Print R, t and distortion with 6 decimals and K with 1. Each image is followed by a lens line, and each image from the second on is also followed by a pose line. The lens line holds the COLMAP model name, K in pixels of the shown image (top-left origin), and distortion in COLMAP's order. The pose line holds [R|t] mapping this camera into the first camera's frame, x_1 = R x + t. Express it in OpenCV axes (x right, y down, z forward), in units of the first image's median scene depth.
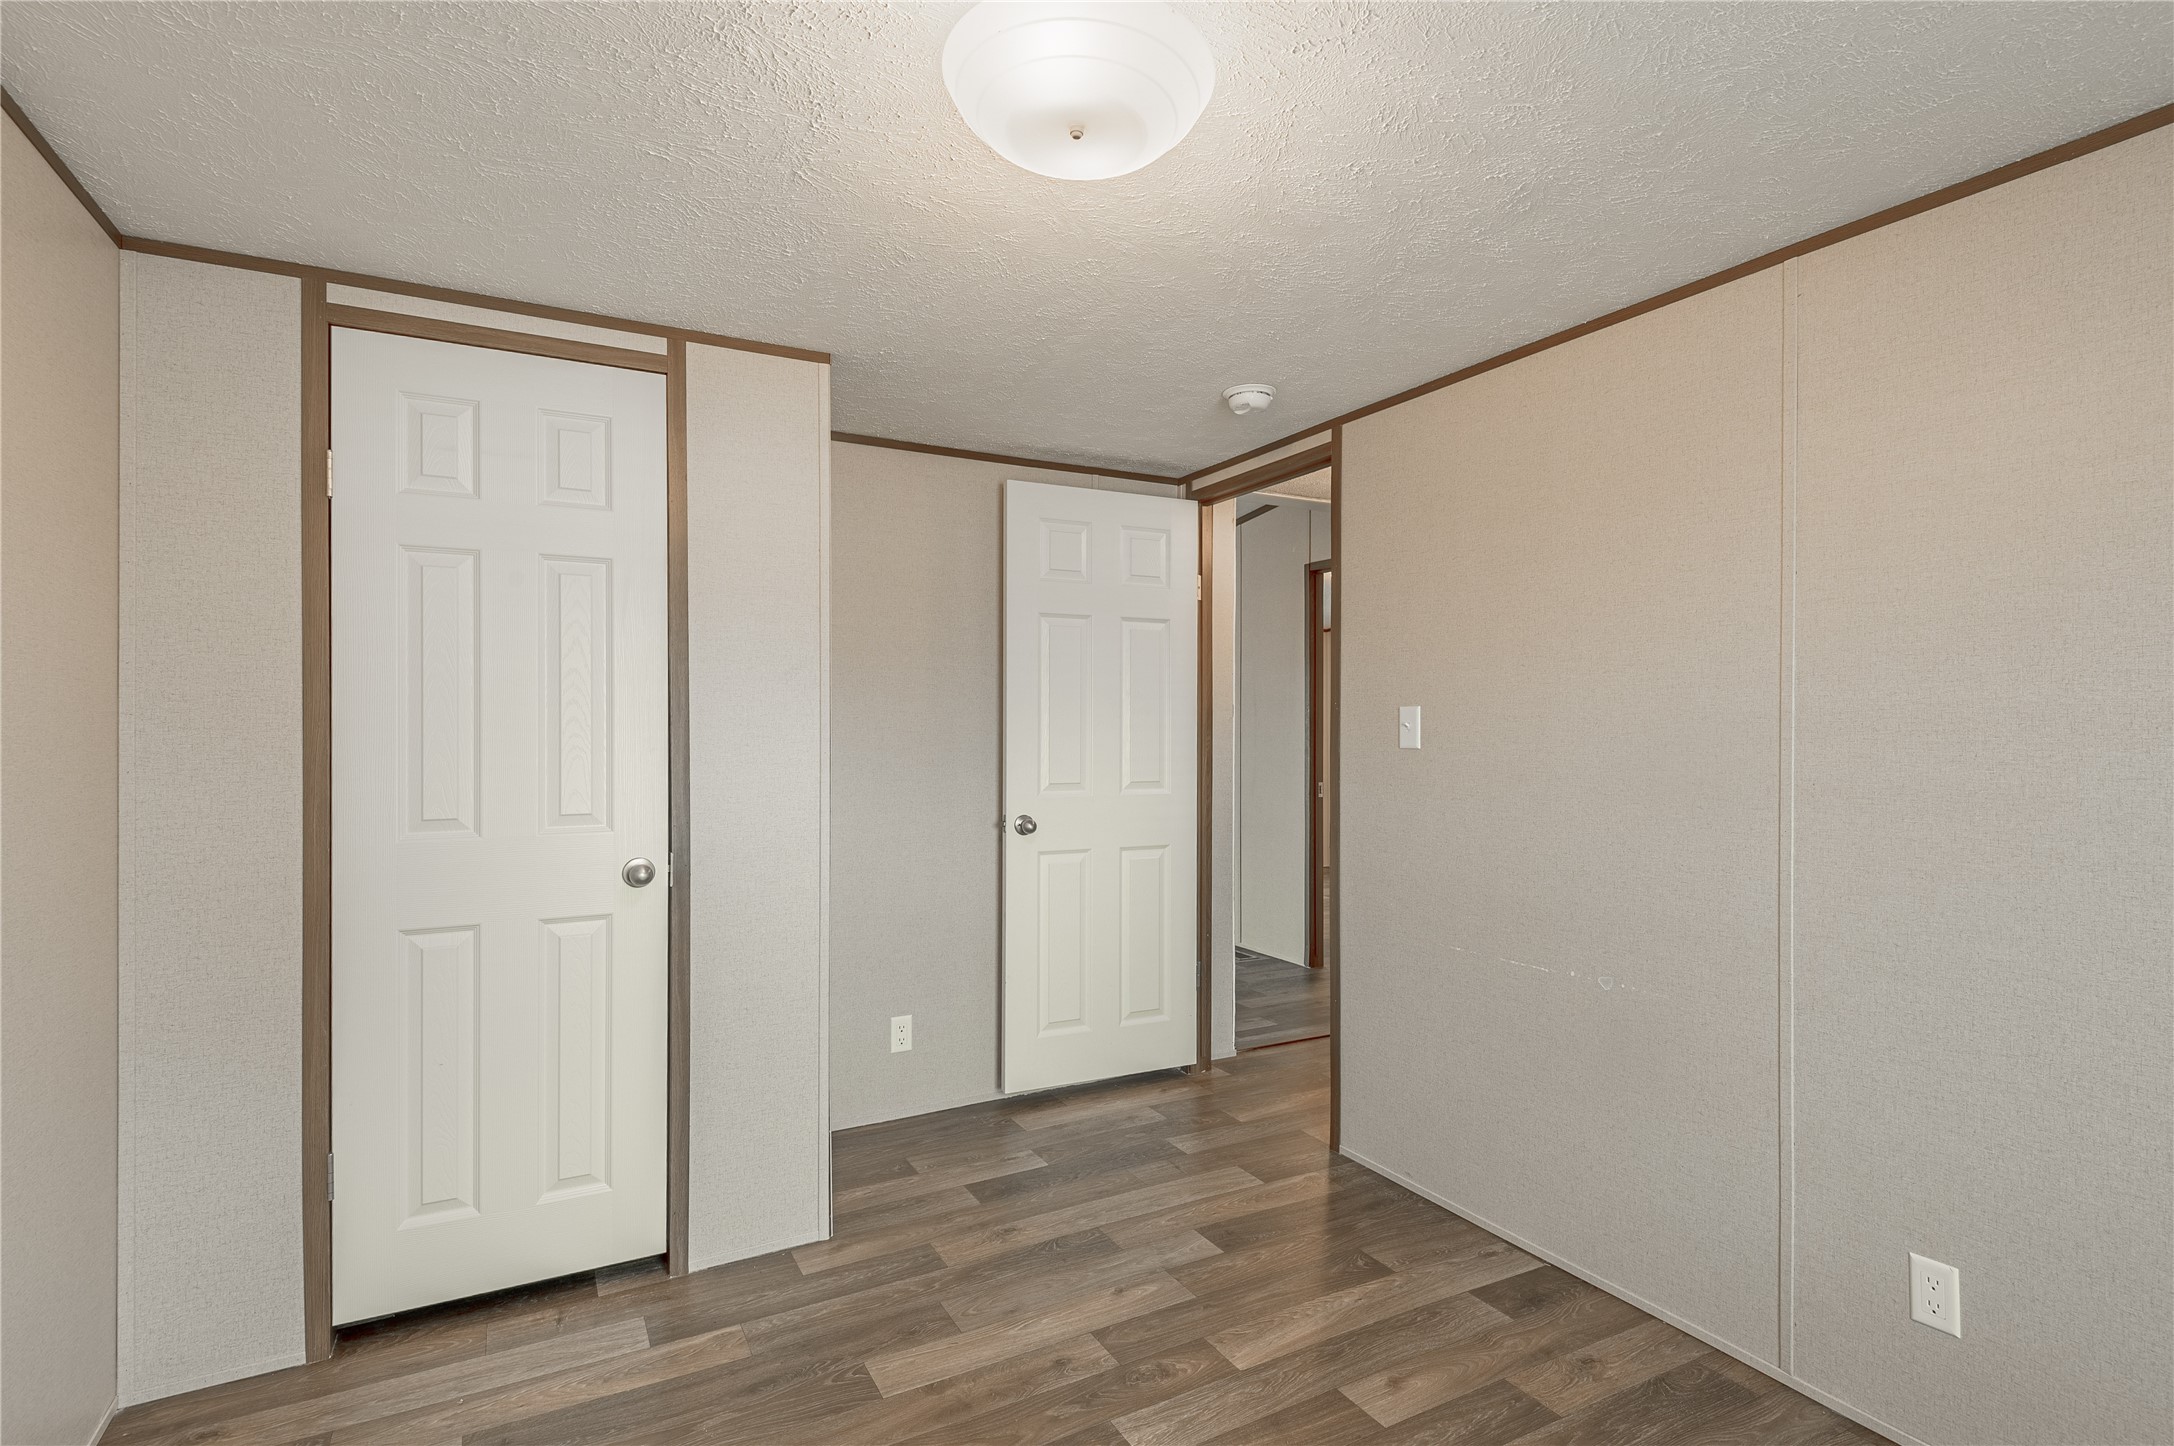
lens RADIAL K [[1022.5, 0, 1066.6], [0, 1022.5, 729.9], [0, 0, 1]] dist [0.026297, -0.013128]
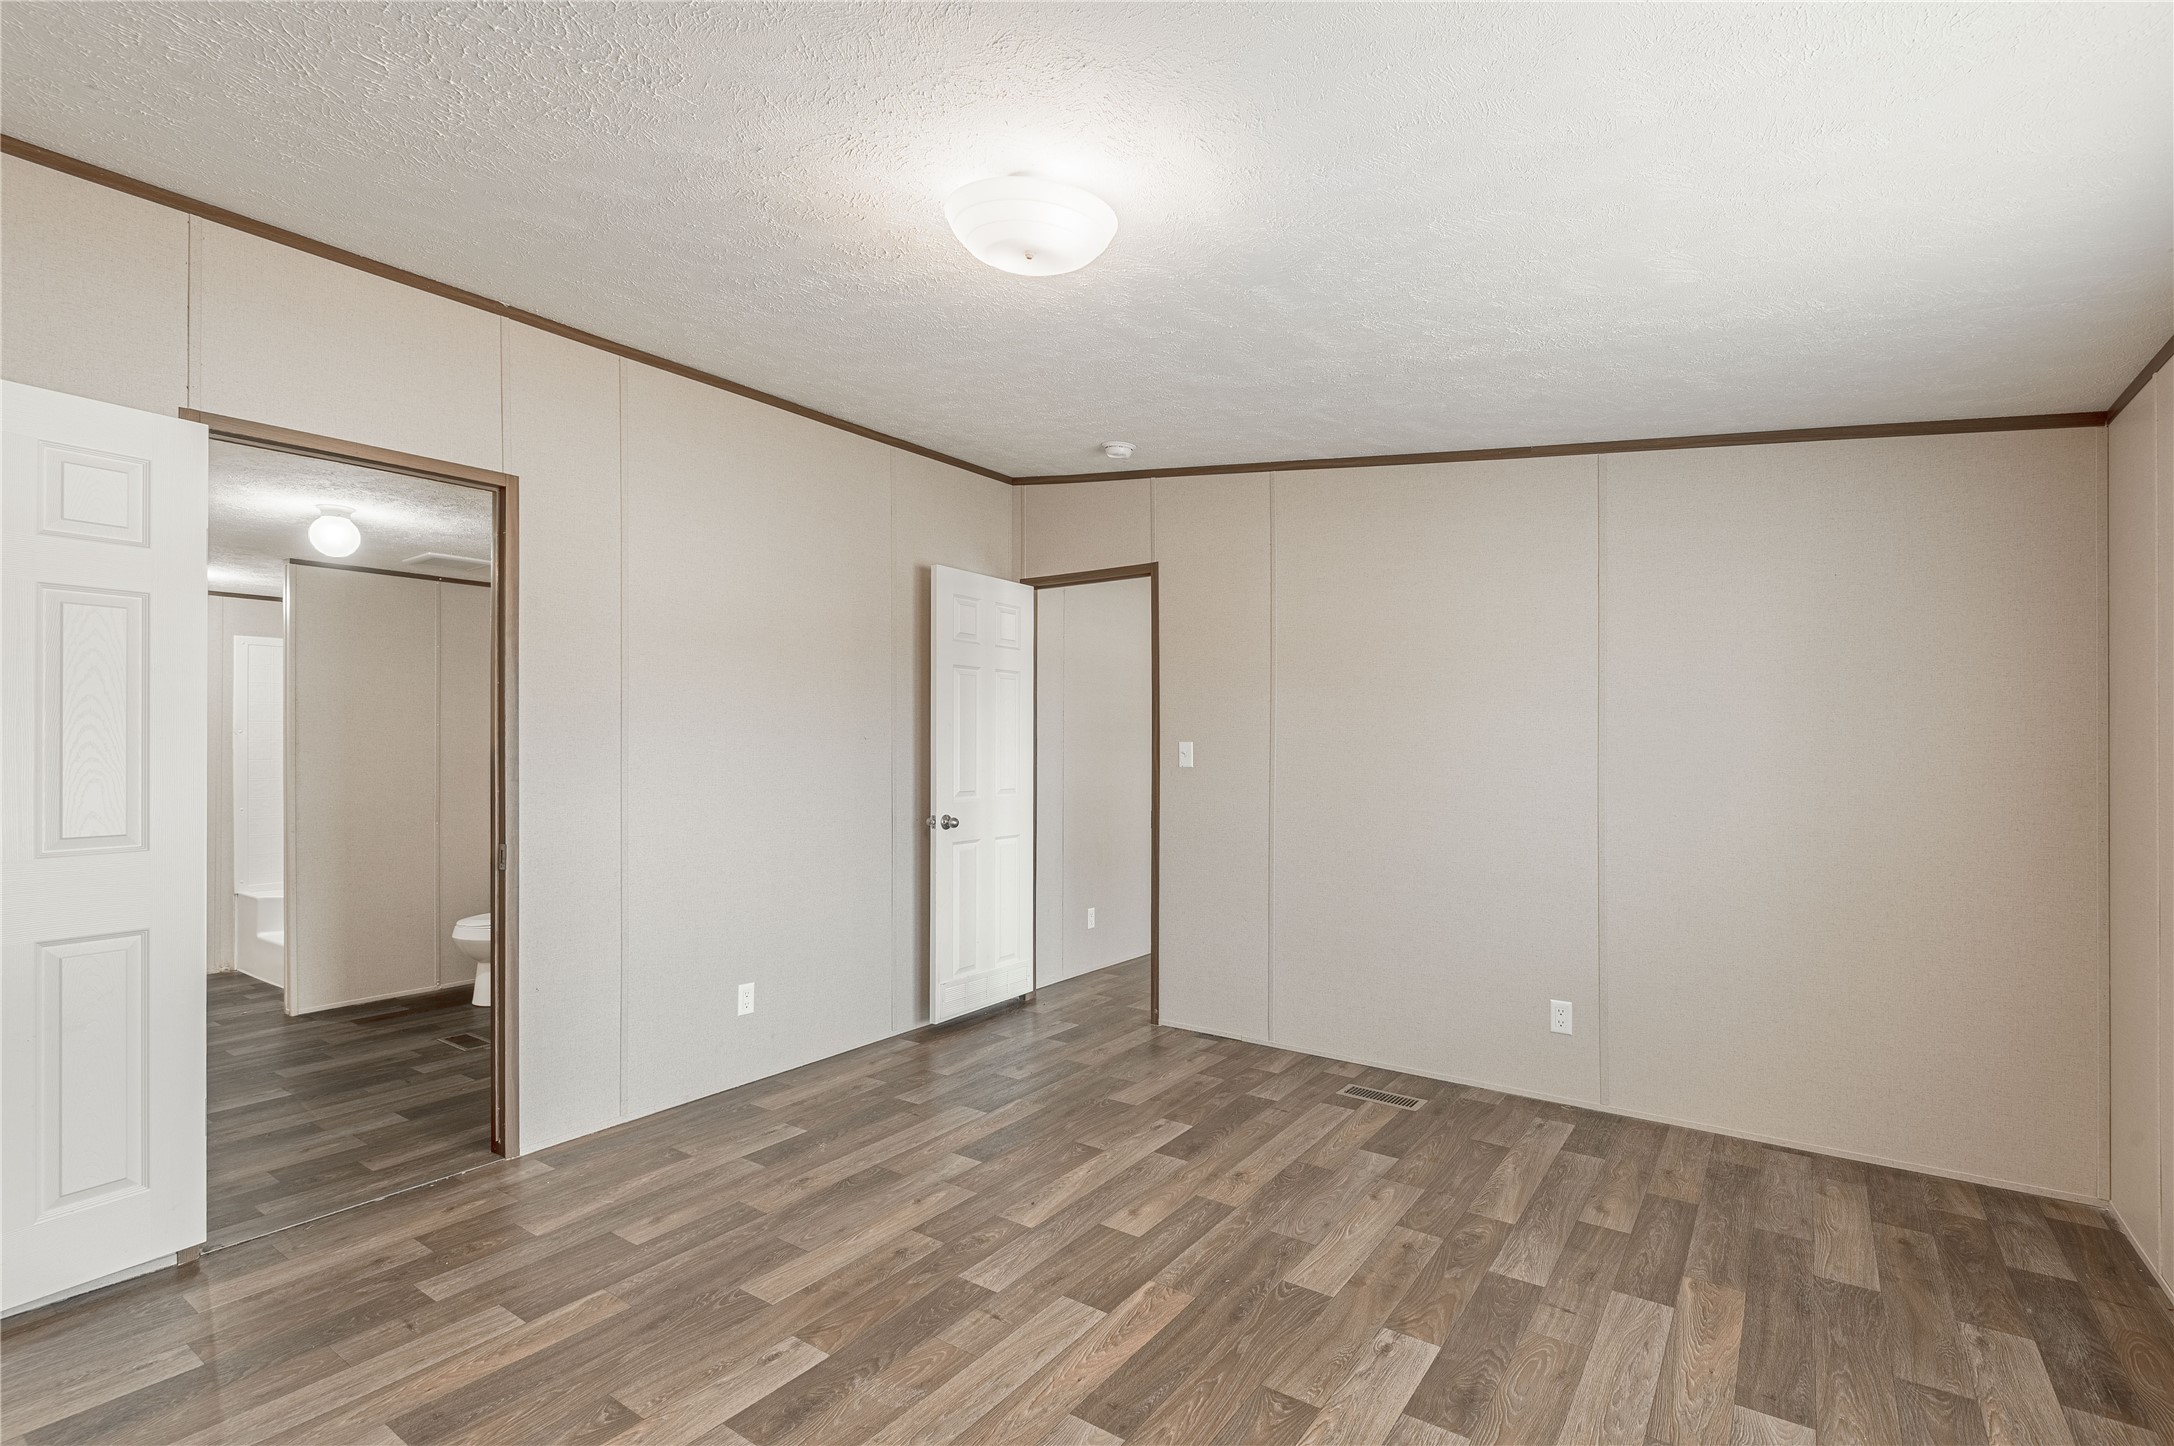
lens RADIAL K [[1022.5, 0, 1047.8], [0, 1022.5, 752.4], [0, 0, 1]] dist [0.026297, -0.013128]
pose [[0.900000, 0.000274, 0.435890, -0.372647], [-0.000847, 0.999999, 0.001120, -0.000087], [-0.435889, -0.001377, 0.899999, -0.201597]]
